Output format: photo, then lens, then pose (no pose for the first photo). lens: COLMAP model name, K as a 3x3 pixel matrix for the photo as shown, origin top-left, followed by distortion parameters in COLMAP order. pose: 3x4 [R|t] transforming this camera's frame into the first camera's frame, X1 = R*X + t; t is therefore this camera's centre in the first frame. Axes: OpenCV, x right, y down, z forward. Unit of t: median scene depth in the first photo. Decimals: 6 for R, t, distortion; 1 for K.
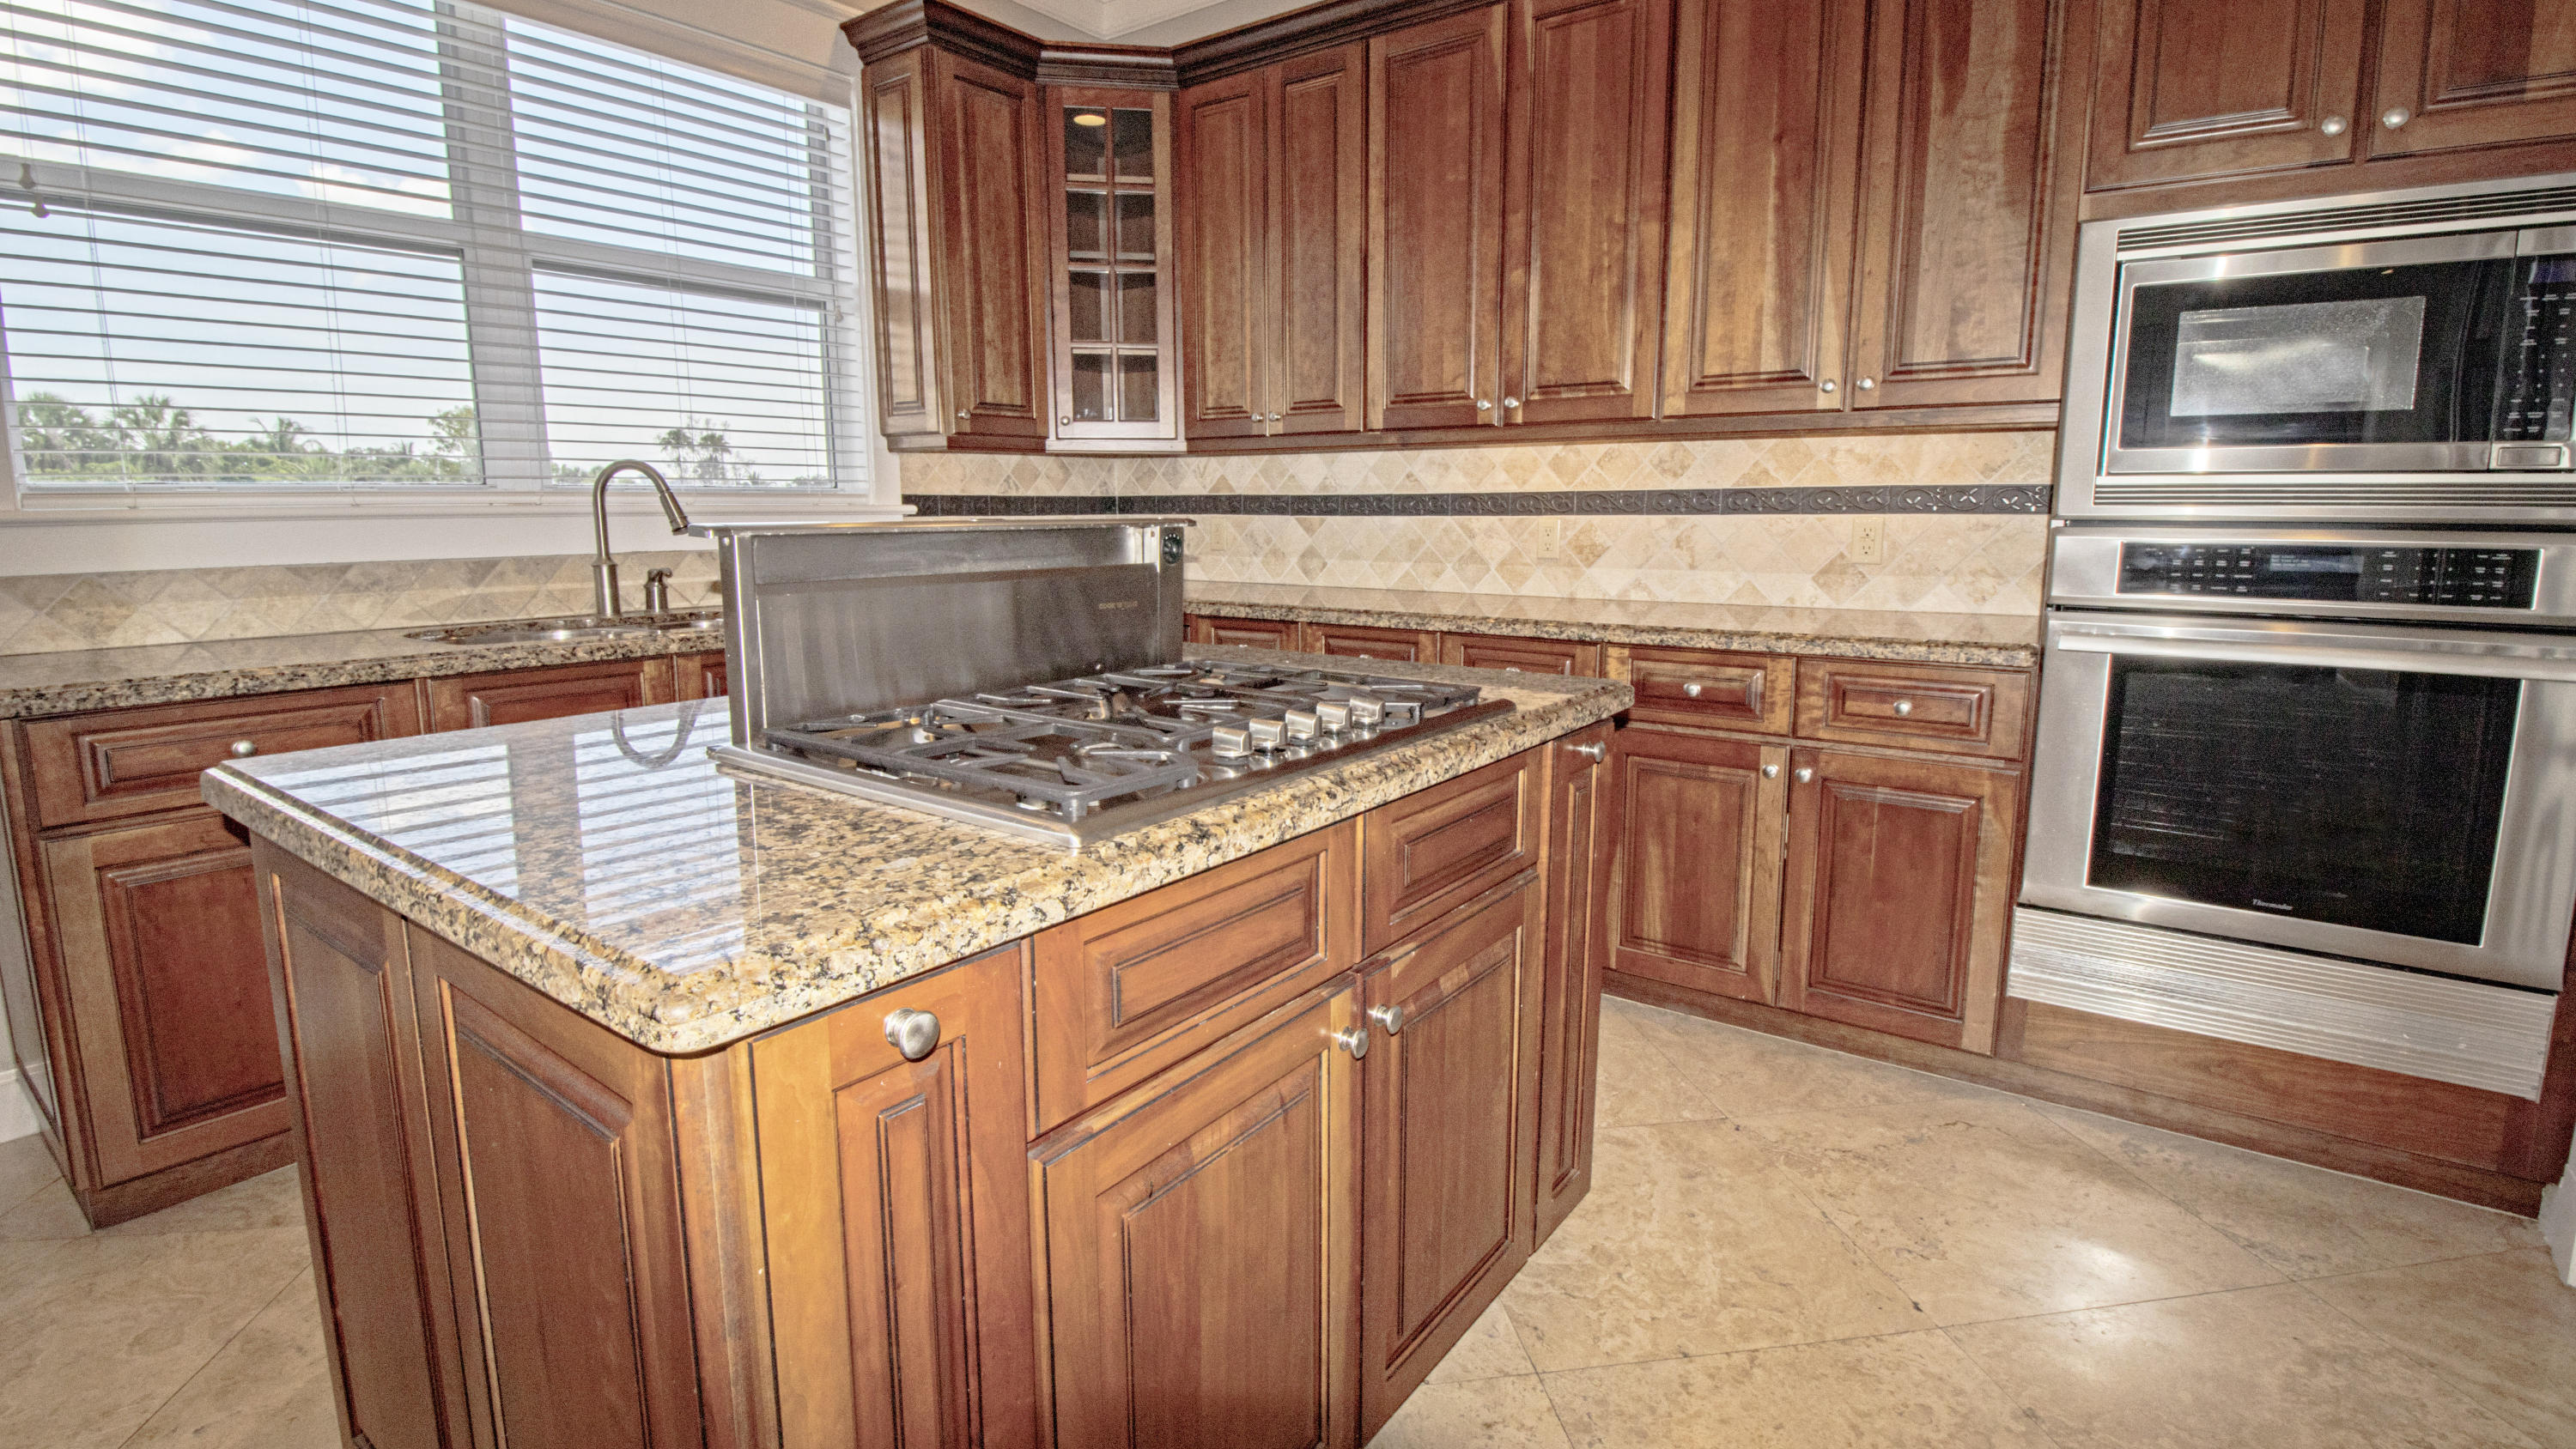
lens RADIAL K [[1202.4, 0, 1290.3], [0, 1202.4, 697.9], [0, 0, 1]] dist [0.001930, -0.012337]
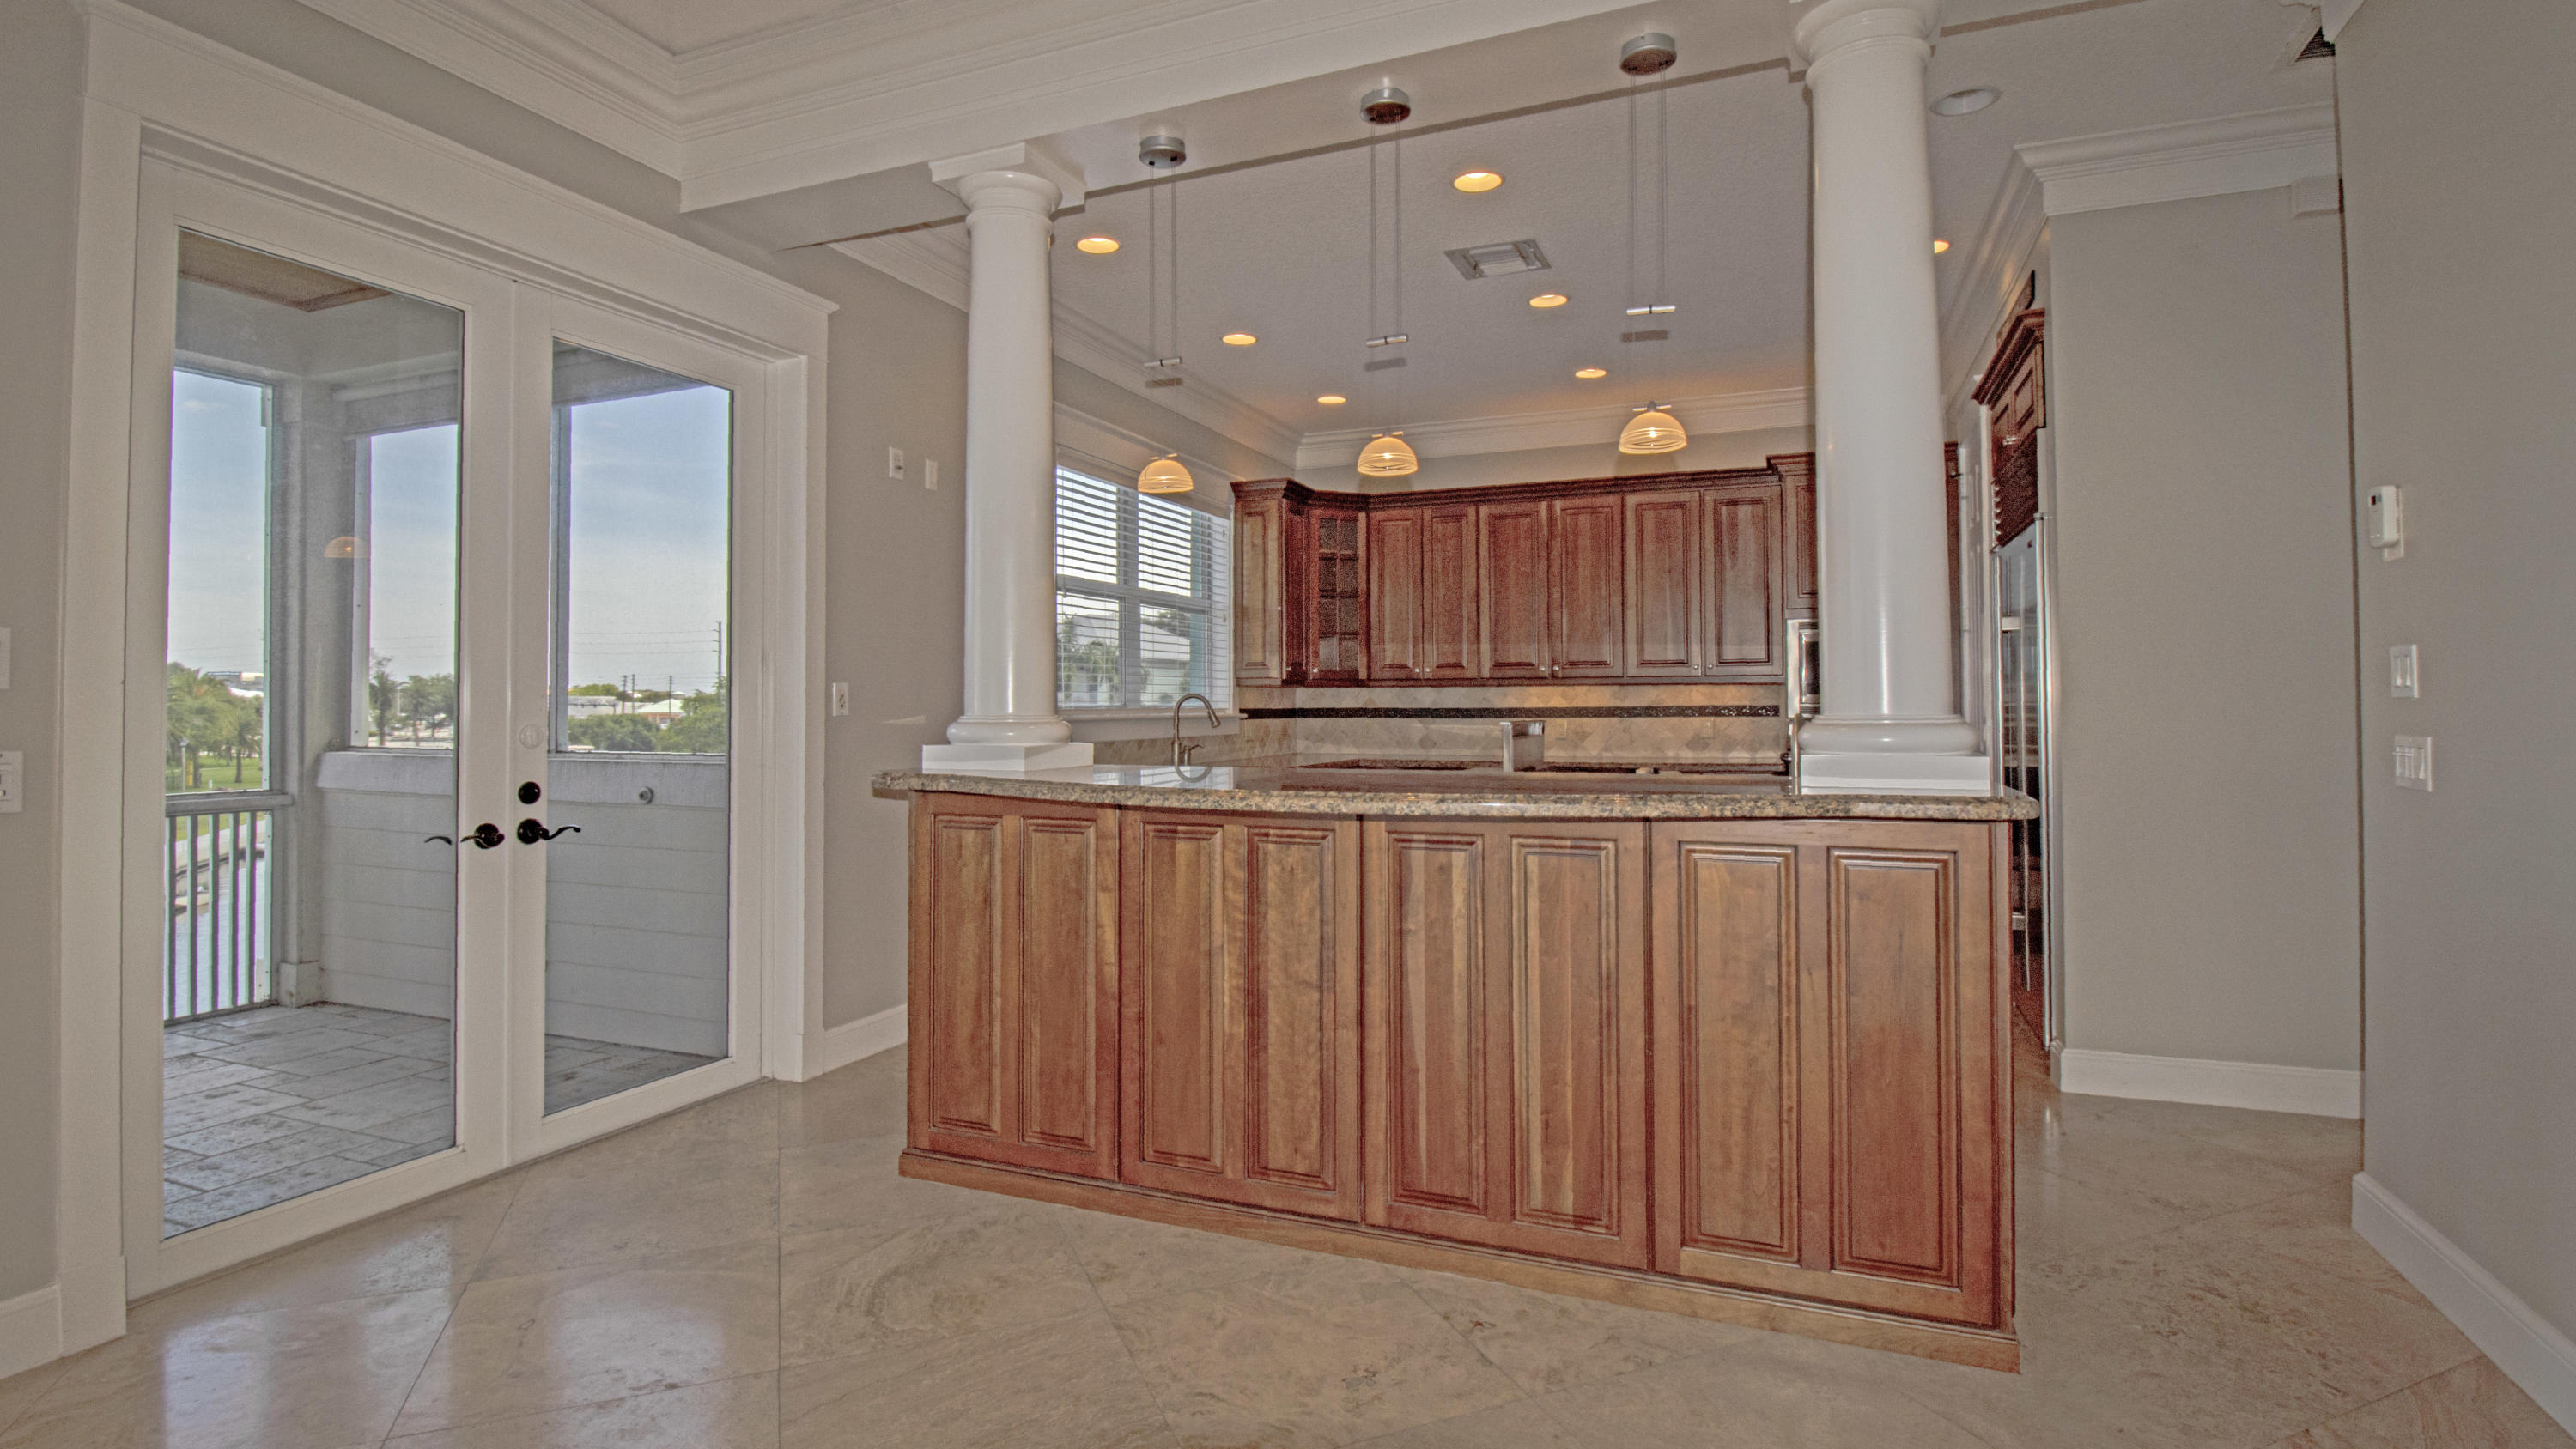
lens RADIAL K [[1202.4, 0, 1290.3], [0, 1202.4, 697.9], [0, 0, 1]] dist [0.001930, -0.012337]
pose [[0.970946, 0.002581, 0.239285, -0.811040], [0.037335, 0.986063, -0.162131, 0.147777], [-0.236368, 0.166355, 0.957317, -0.986801]]
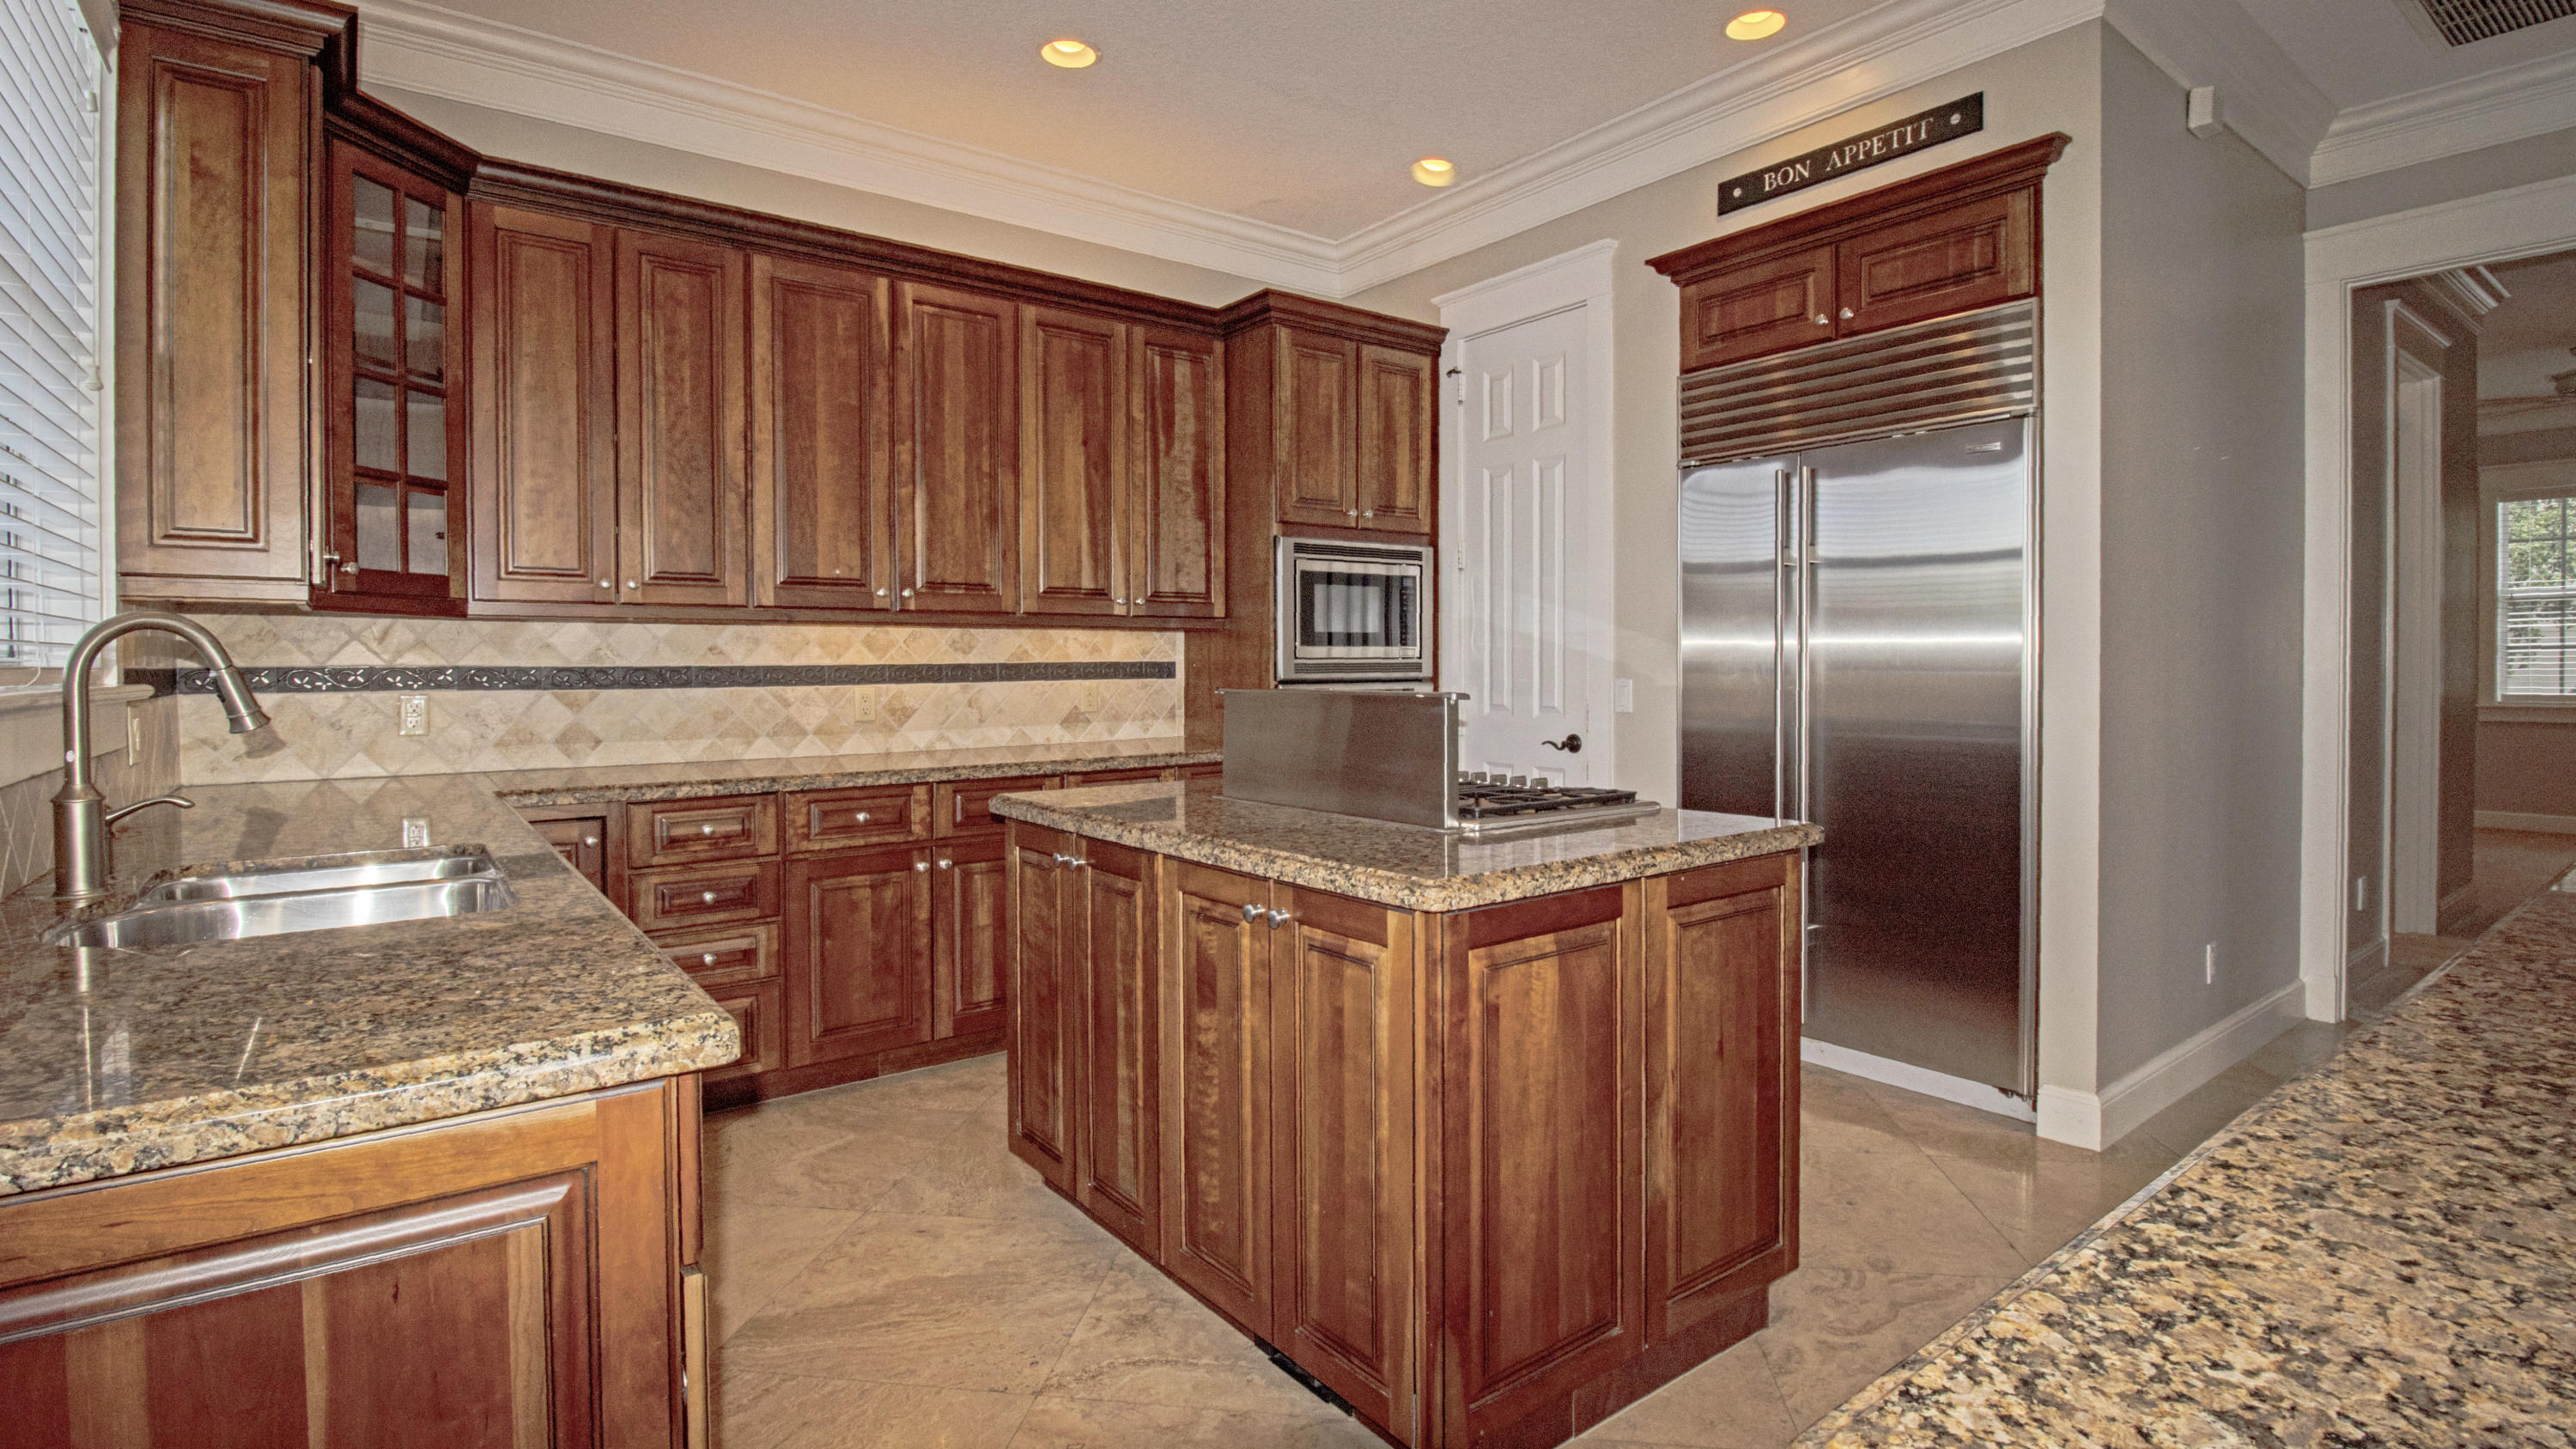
lens RADIAL K [[1202.7, 0, 1290.3], [0, 1202.7, 697.9], [0, 0, 1]] dist [0.001930, -0.012337]
pose [[0.285009, -0.027547, 0.958129, -0.858418], [0.154997, 0.987756, -0.017707, -0.058343], [-0.945910, 0.153554, 0.285789, 0.295833]]
